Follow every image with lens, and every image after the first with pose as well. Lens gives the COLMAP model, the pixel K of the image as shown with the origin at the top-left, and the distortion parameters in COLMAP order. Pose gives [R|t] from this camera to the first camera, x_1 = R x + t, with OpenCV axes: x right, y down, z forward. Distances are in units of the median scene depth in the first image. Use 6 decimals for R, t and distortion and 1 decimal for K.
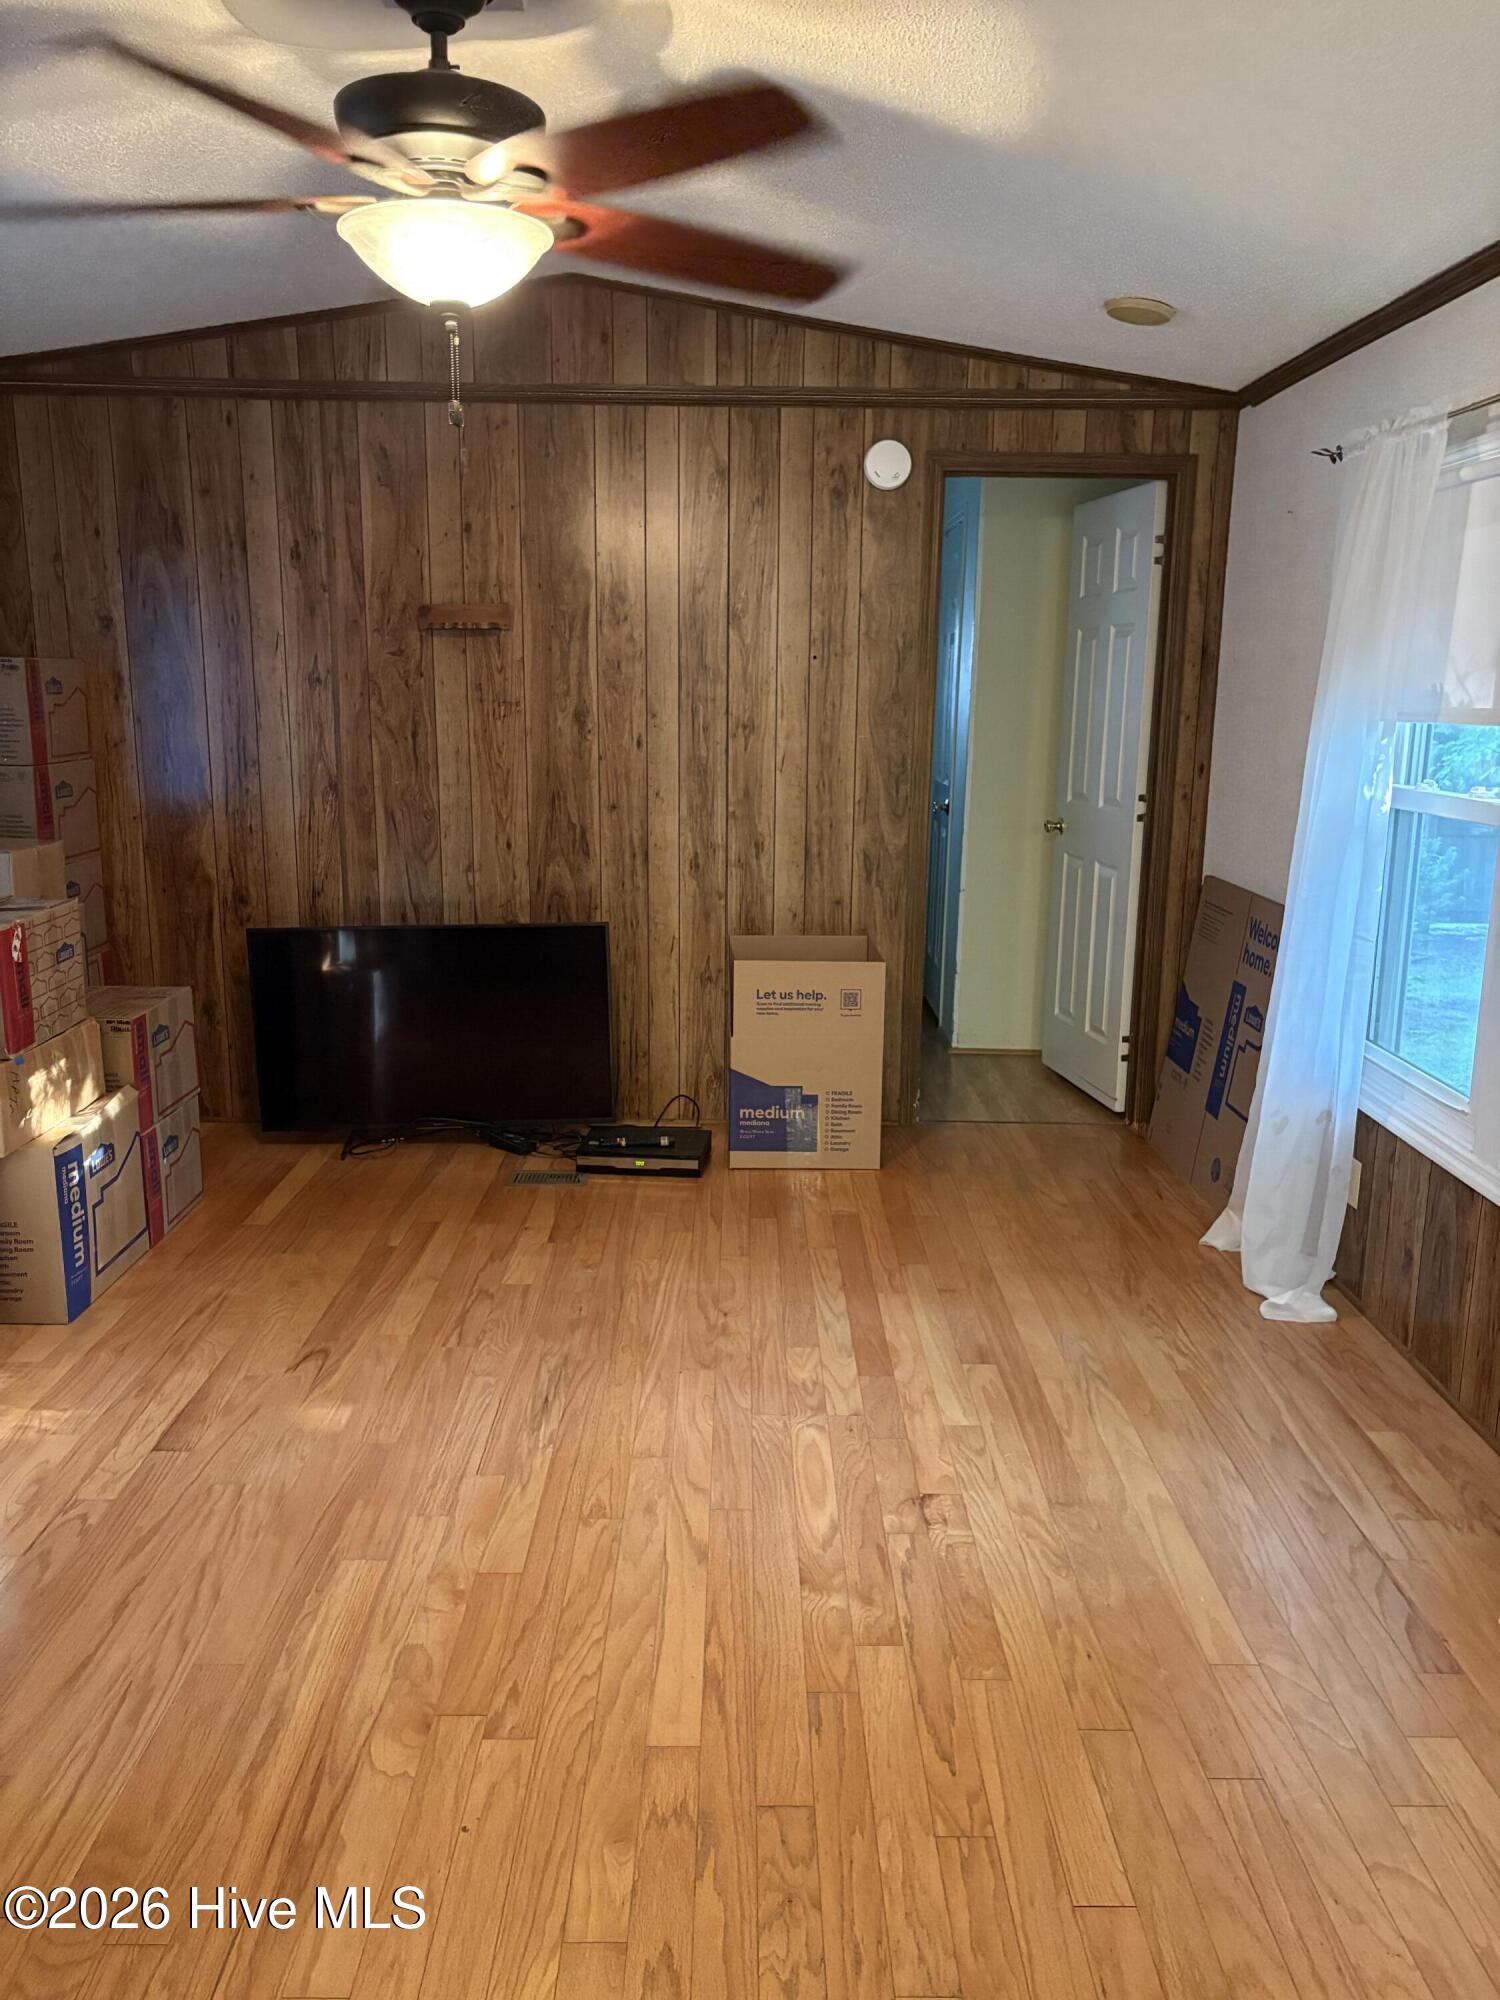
lens RADIAL K [[1489.2, 0, 744.4], [0, 1489.2, 1007.5], [0, 0, 1]] dist [0.033001, -0.030547]
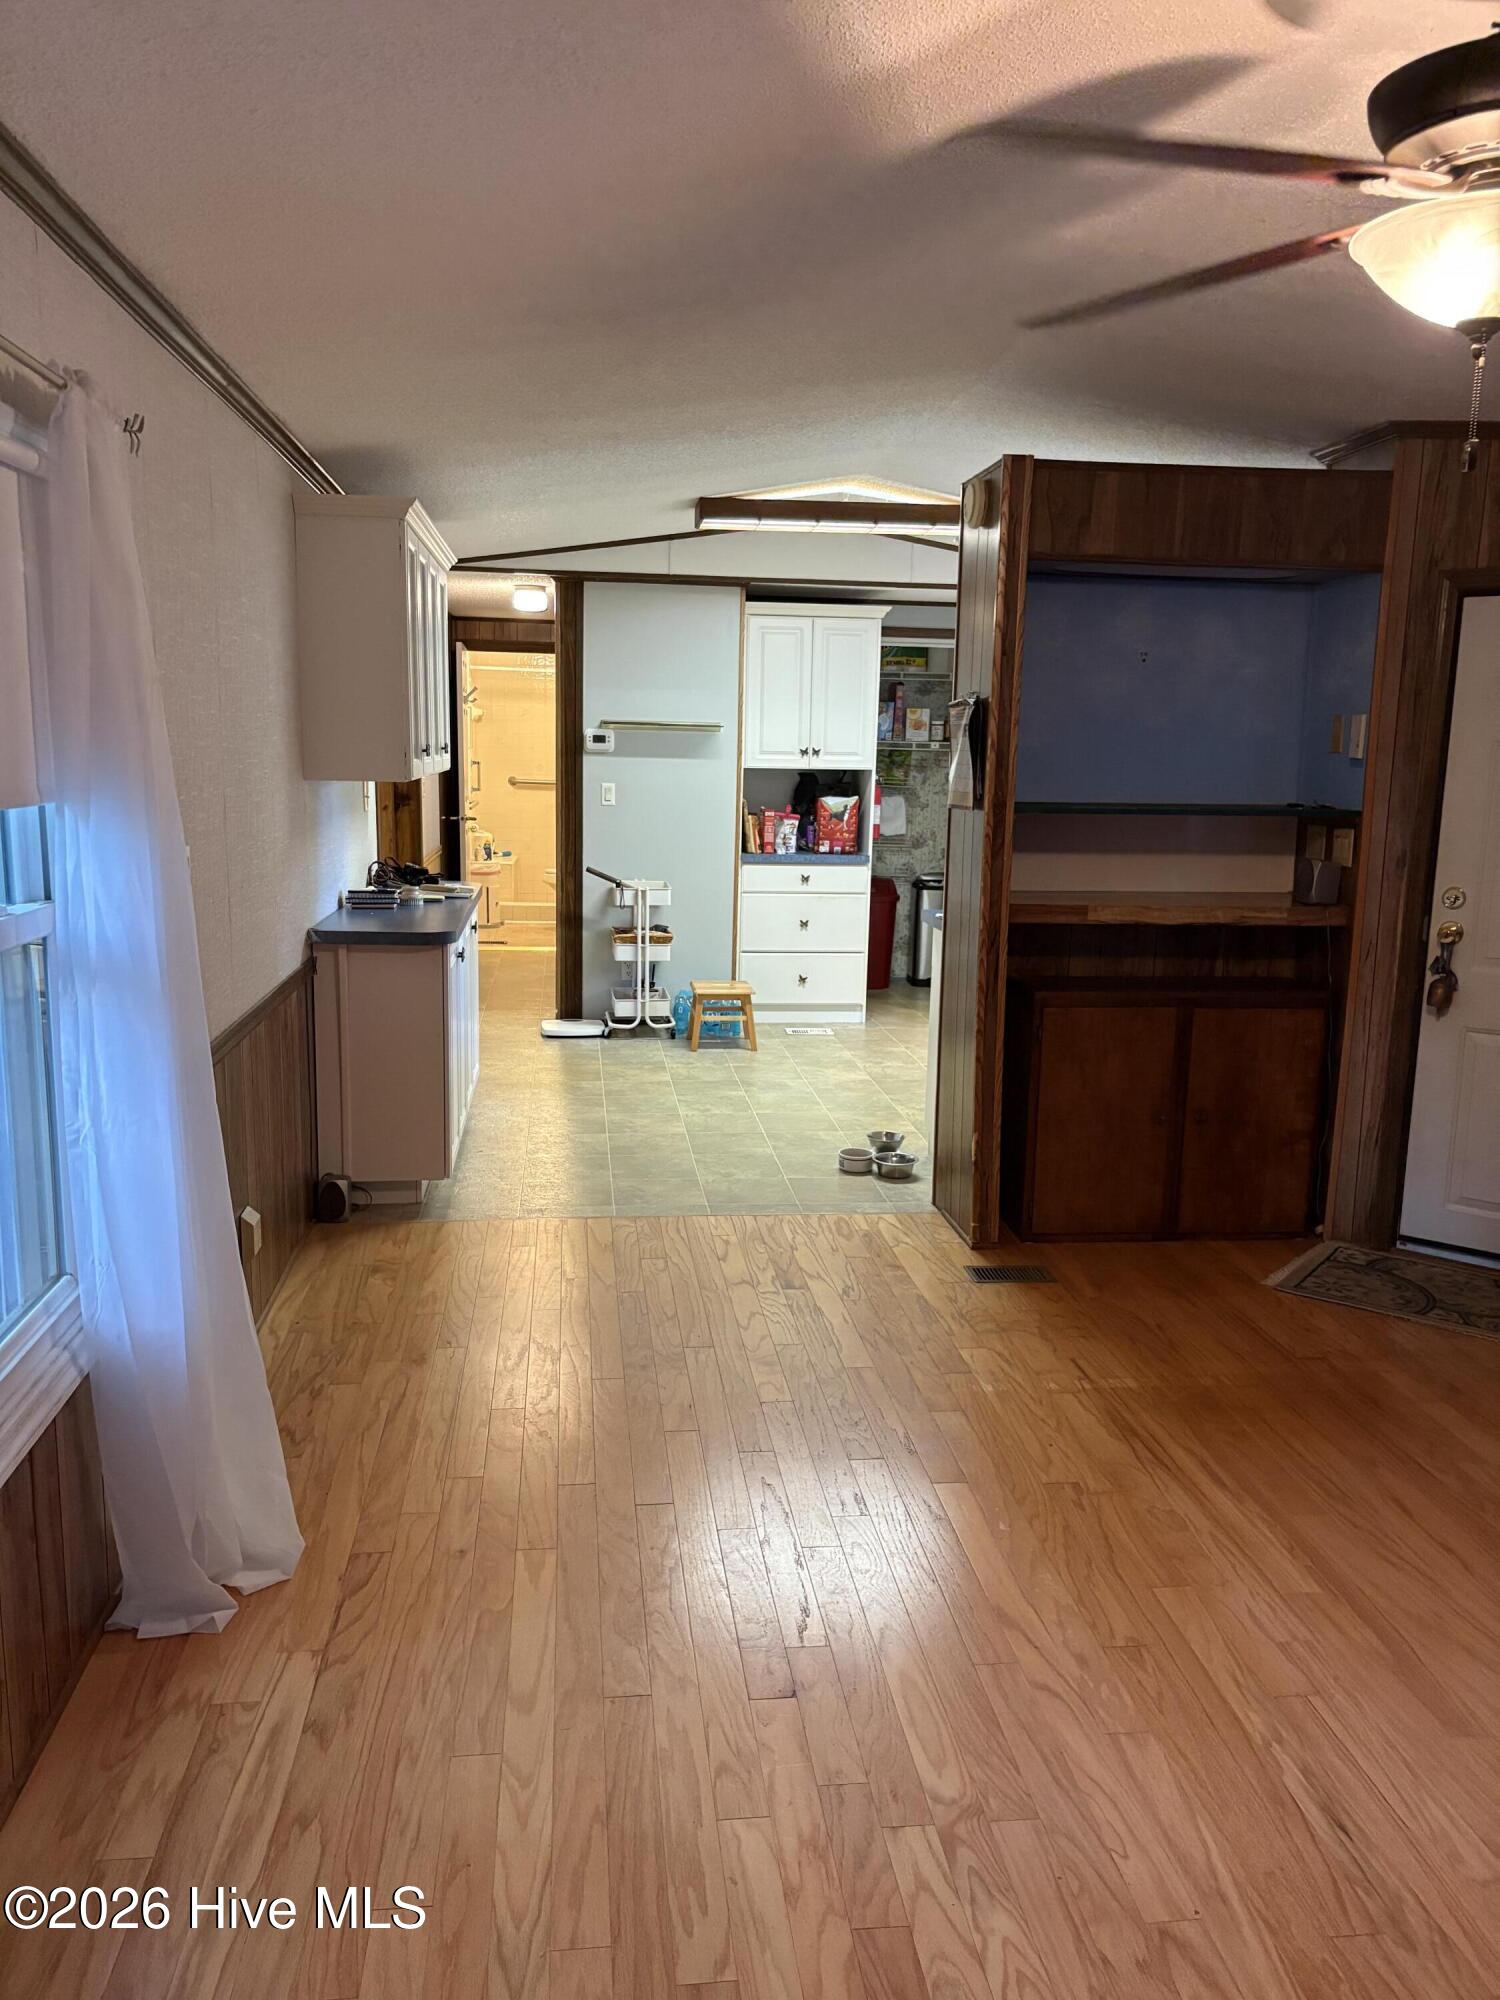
lens RADIAL K [[1489.2, 0, 751.5], [0, 1489.2, 1005.8], [0, 0, 1]] dist [0.033001, -0.030547]
pose [[-0.992338, -0.006187, -0.123394, 0.151112], [-0.052732, 0.924417, 0.377721, -0.223663], [0.111731, 0.381334, -0.917660, 0.981776]]
